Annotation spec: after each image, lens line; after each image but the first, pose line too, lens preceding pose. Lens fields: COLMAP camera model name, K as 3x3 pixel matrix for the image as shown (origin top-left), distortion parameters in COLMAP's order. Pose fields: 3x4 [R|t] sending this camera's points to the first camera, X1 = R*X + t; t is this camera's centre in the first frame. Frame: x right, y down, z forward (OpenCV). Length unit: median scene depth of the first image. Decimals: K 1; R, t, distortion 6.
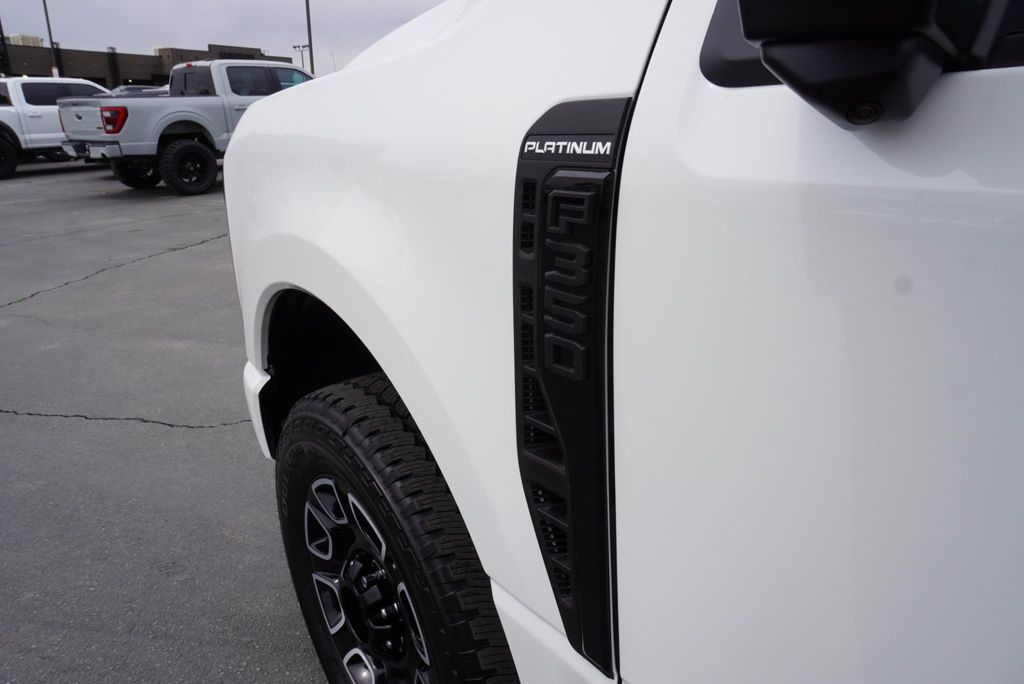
lens RADIAL K [[680.4, 0, 521.8], [0, 680.4, 333.9], [0, 0, 1]] dist [-0.041944, 0.031871]
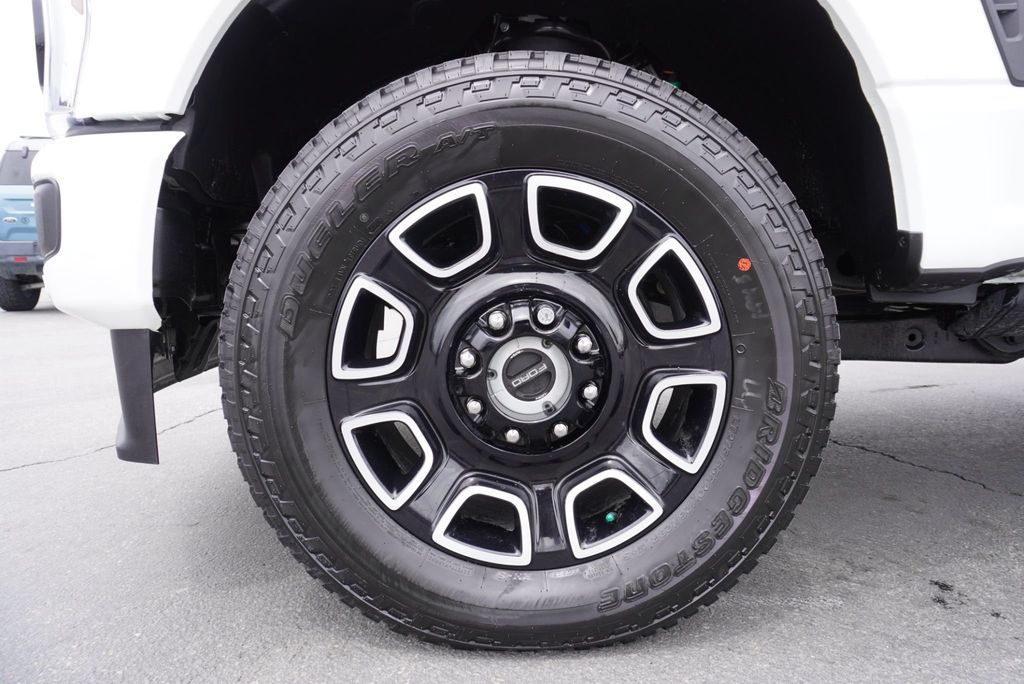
lens RADIAL K [[680.4, 0, 516.8], [0, 680.4, 345.1], [0, 0, 1]] dist [-0.041944, 0.031871]
pose [[0.627866, -0.088938, 0.773223, -0.597130], [0.249370, 0.964066, -0.091602, 0.332936], [-0.737292, 0.250333, 0.627483, 0.418794]]
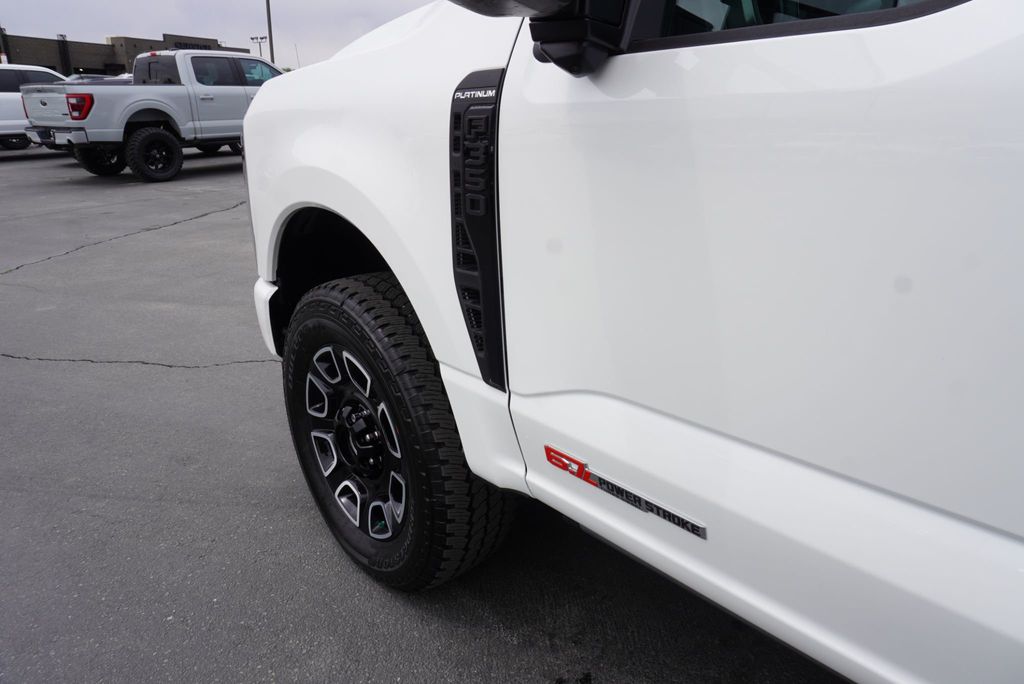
lens RADIAL K [[680.4, 0, 518.5], [0, 680.4, 336.5], [0, 0, 1]] dist [-0.041944, 0.031871]
pose [[0.998707, -0.002419, 0.050783, 0.029842], [0.001991, 0.999962, 0.008477, 0.135478], [-0.050802, -0.008365, 0.998674, -0.320942]]
